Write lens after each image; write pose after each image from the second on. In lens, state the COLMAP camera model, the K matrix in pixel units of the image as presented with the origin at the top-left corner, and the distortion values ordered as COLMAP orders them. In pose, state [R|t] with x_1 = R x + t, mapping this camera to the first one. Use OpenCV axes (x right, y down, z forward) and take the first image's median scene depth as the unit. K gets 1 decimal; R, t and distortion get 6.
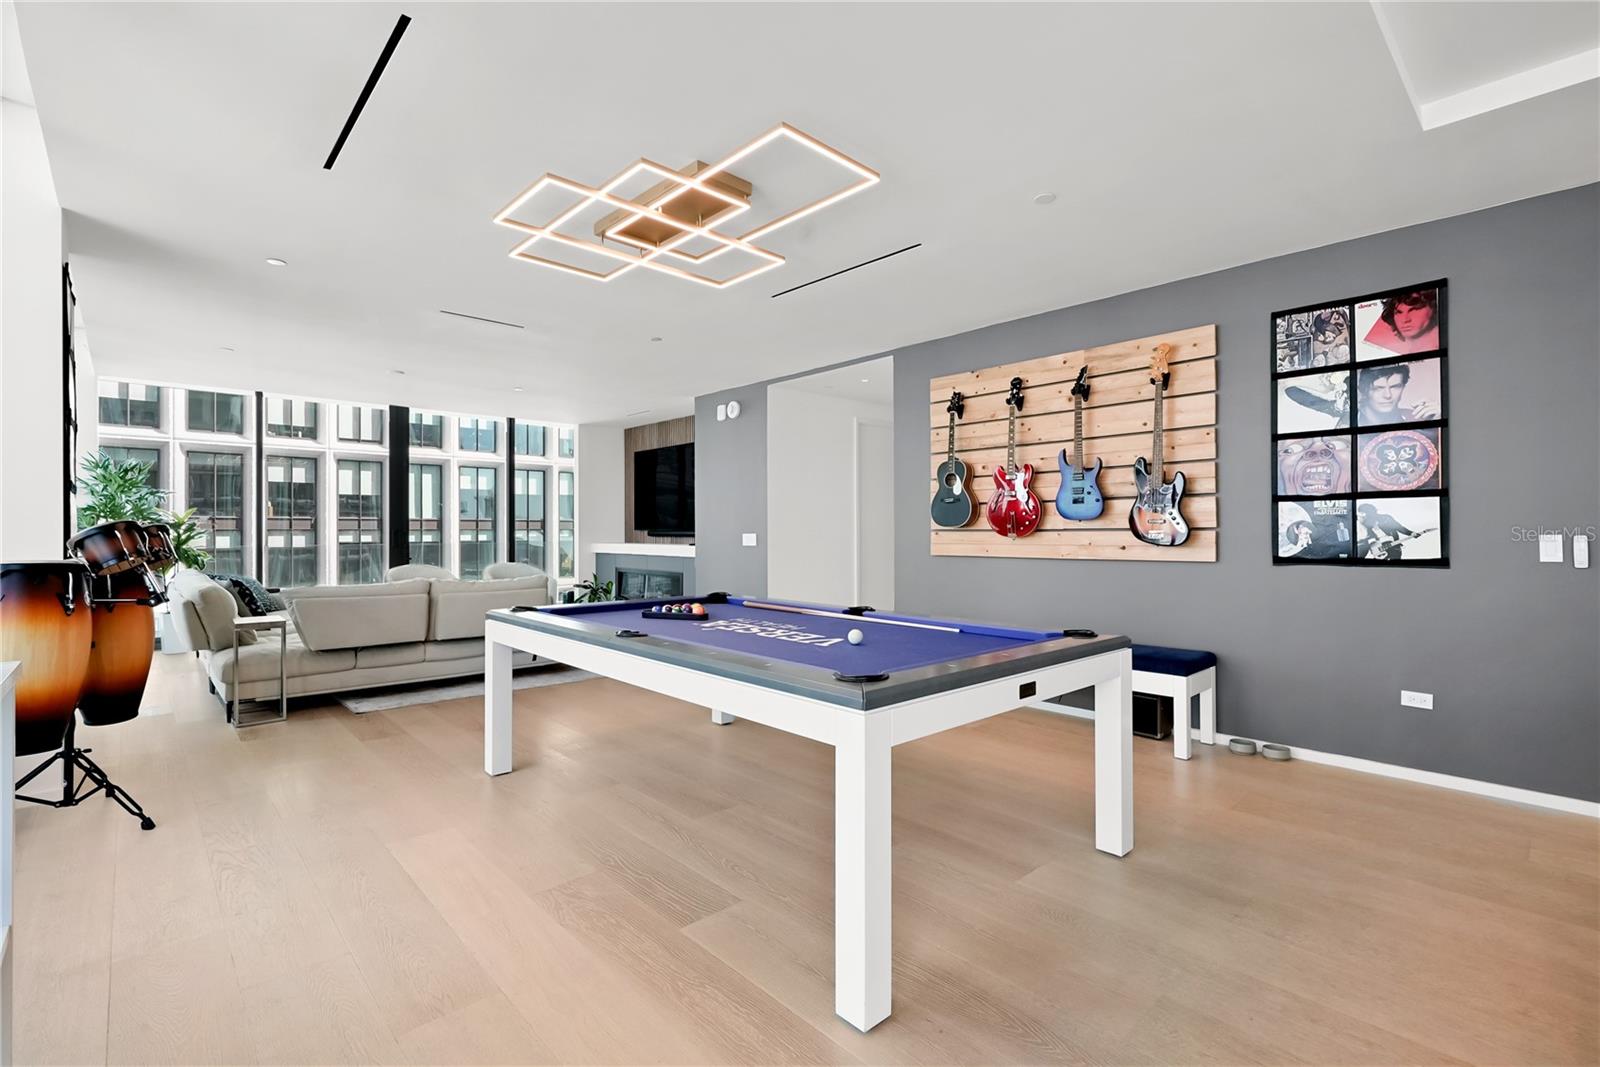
lens RADIAL K [[719.4, 0, 800.0], [0, 719.4, 533.5], [0, 0, 1]] dist [0.000806, -0.000195]
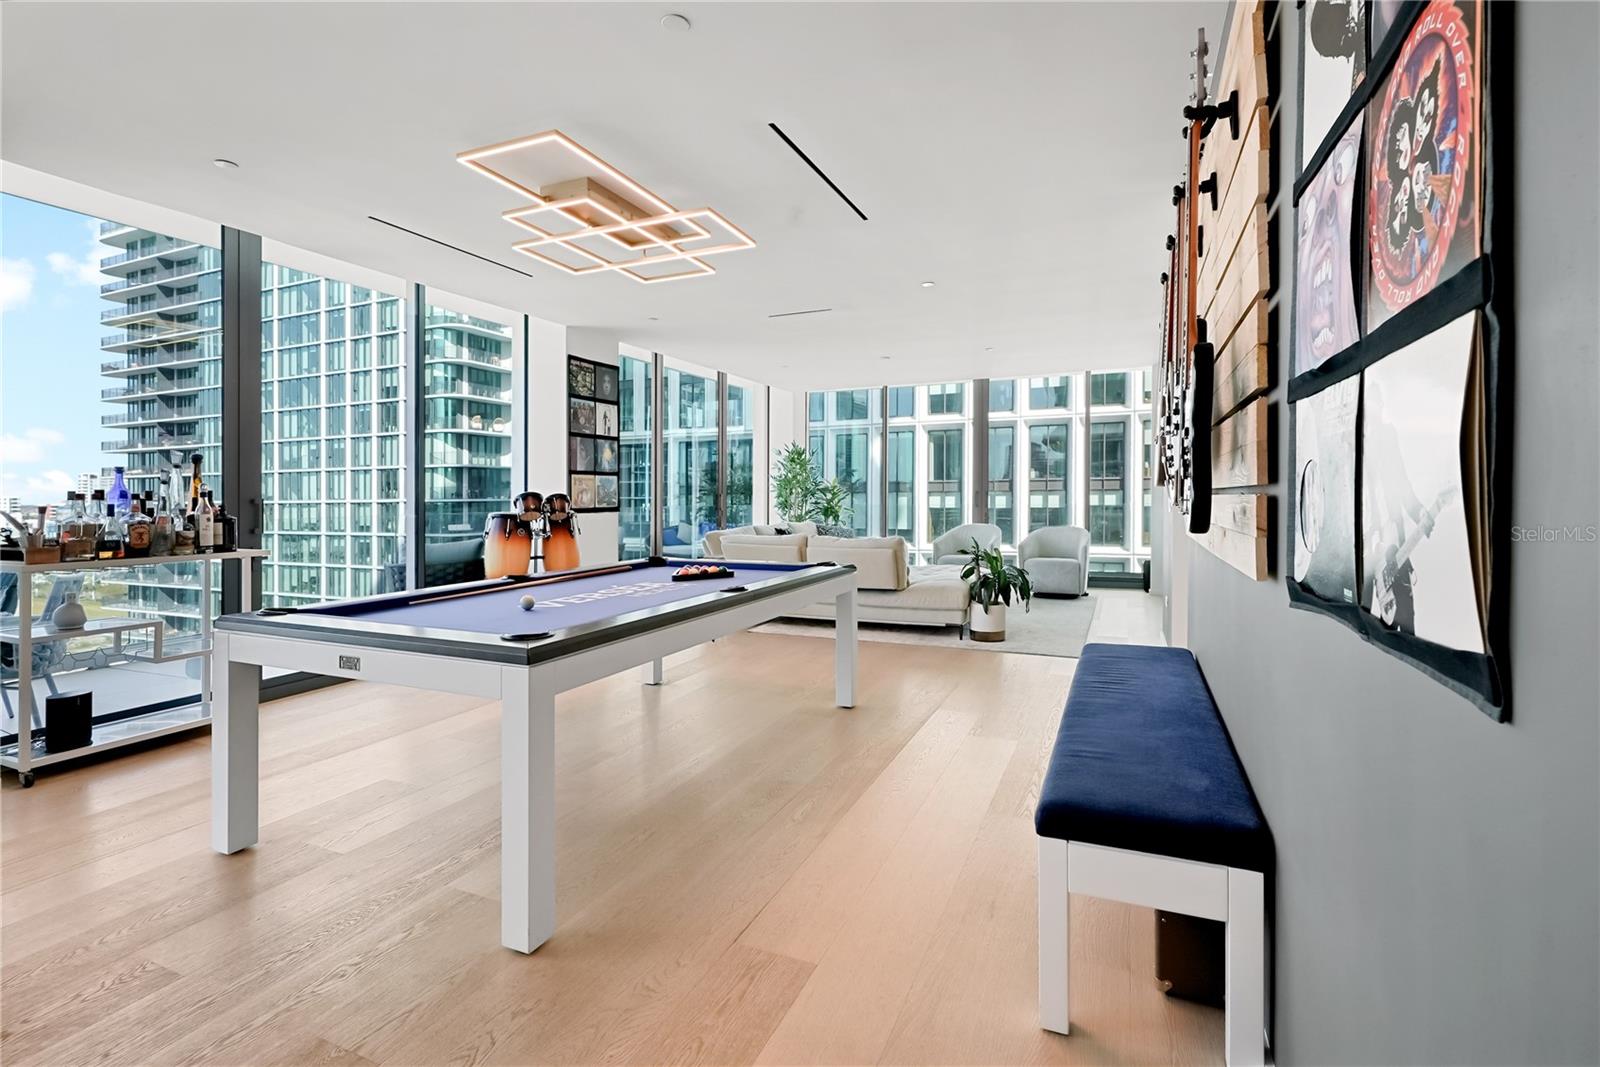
lens RADIAL K [[762.8, 0, 798.7], [0, 762.8, 498.0], [0, 0, 1]] dist [-0.001764, -0.000240]
pose [[0.365908, -0.003068, -0.930646, 0.840857], [0.012026, 0.999927, 0.001432, 0.002476], [0.930573, -0.011716, 0.365918, 0.646150]]
